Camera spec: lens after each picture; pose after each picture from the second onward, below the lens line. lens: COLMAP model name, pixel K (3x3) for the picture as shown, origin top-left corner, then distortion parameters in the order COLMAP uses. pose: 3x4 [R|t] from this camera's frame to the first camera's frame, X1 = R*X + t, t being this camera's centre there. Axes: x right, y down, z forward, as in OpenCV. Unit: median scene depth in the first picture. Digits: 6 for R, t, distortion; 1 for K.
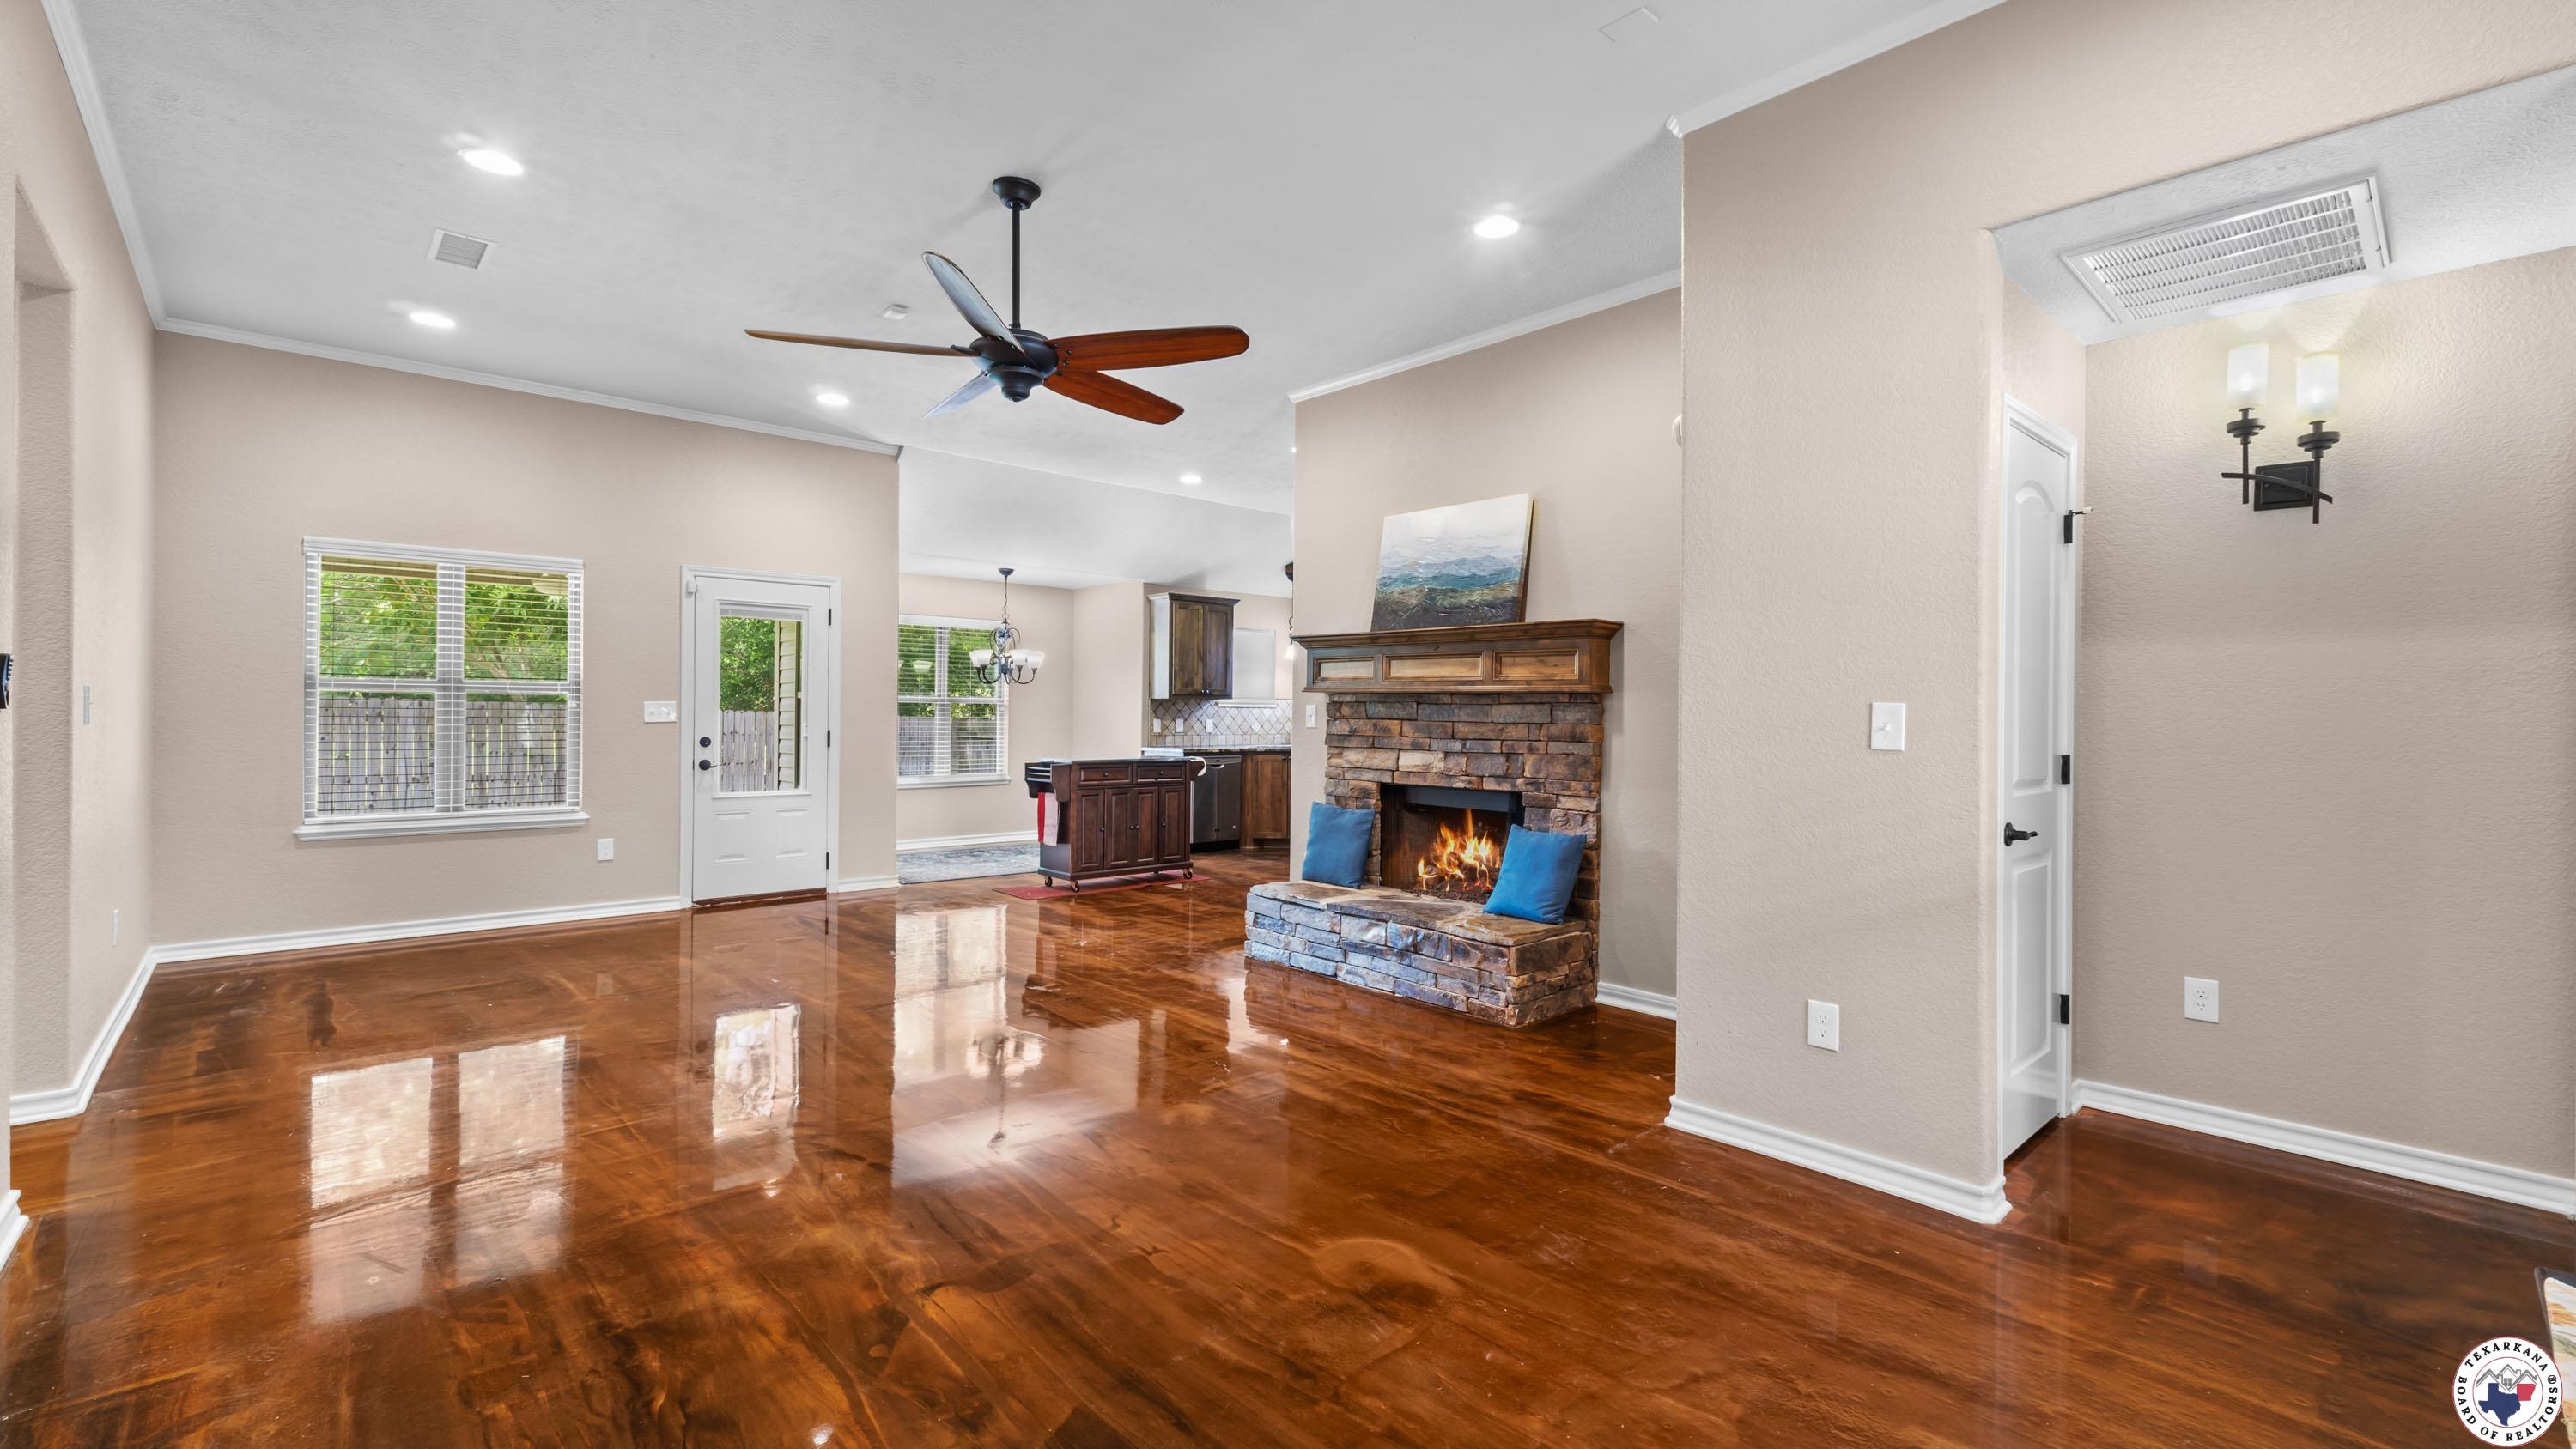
lens RADIAL K [[1089.8, 0, 1293.3], [0, 1089.8, 715.6], [0, 0, 1]] dist [0.001385, 0.000022]
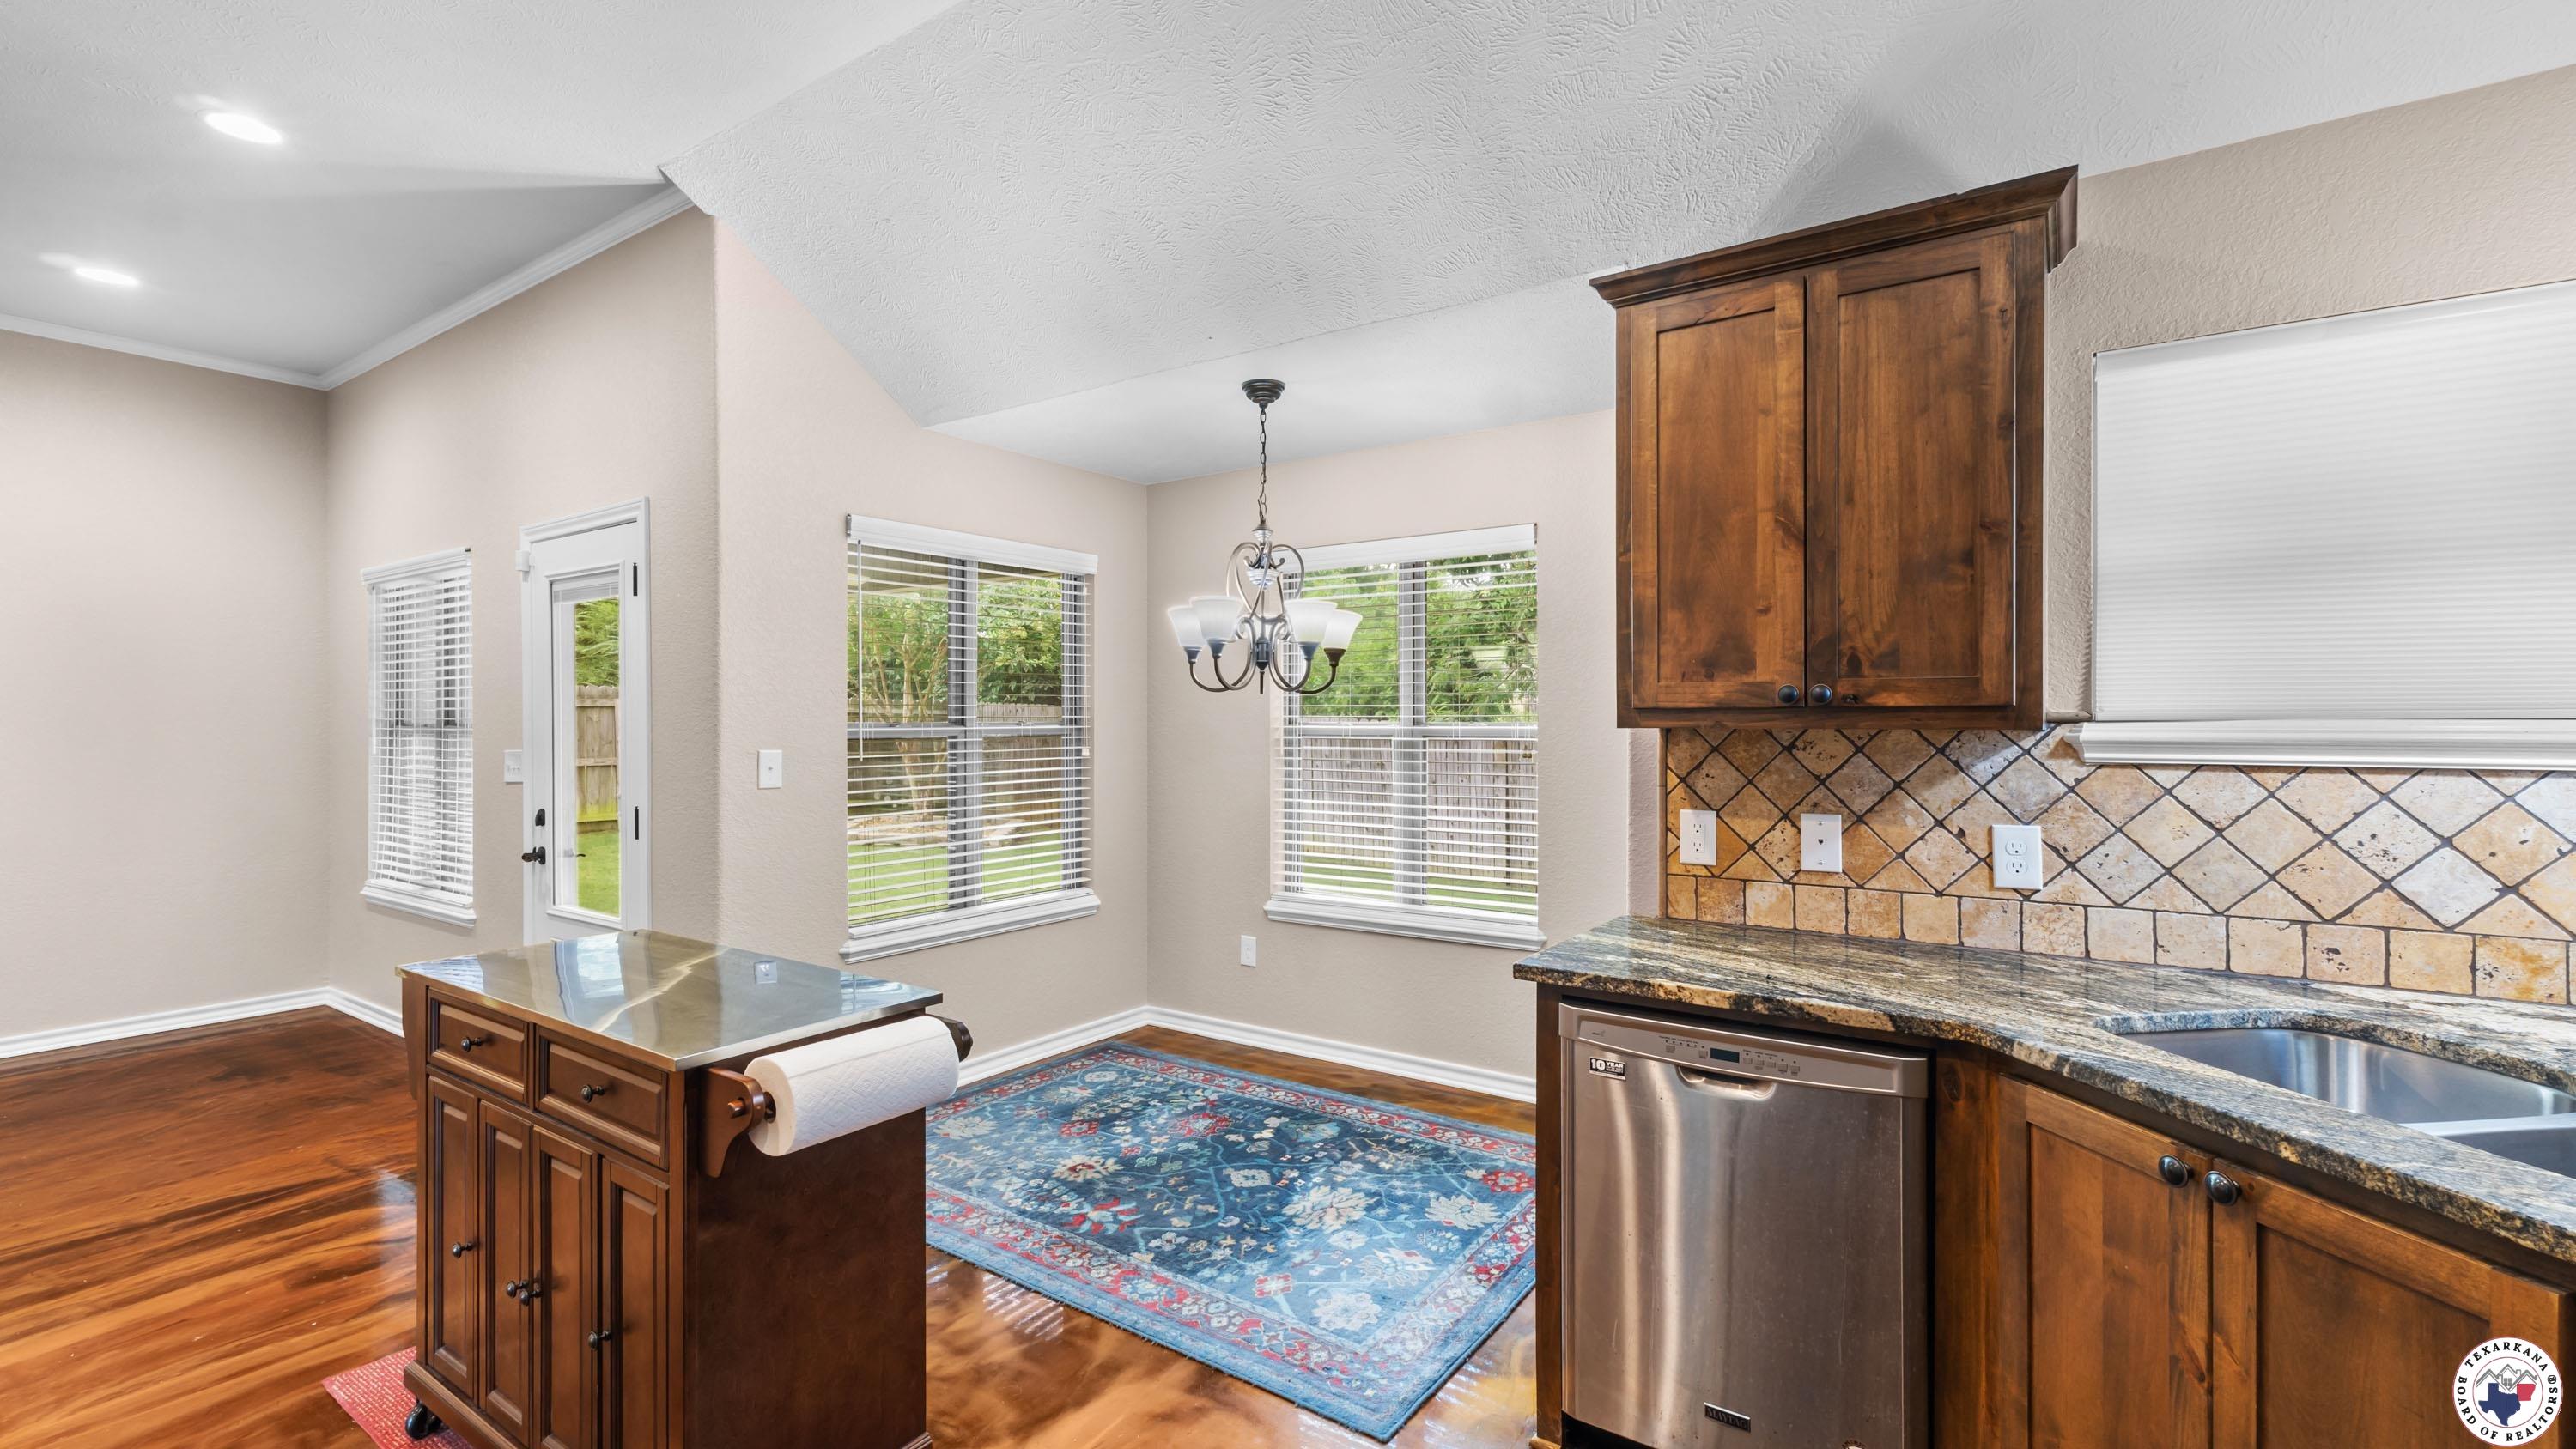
lens RADIAL K [[1089.8, 0, 1287.8], [0, 1089.8, 732.9], [0, 0, 1]] dist [0.001385, 0.000022]
pose [[0.244032, -0.005028, -0.969754, 0.088715], [-0.001129, 0.999984, -0.005469, -0.012507], [0.969766, 0.002430, 0.244023, 0.842115]]
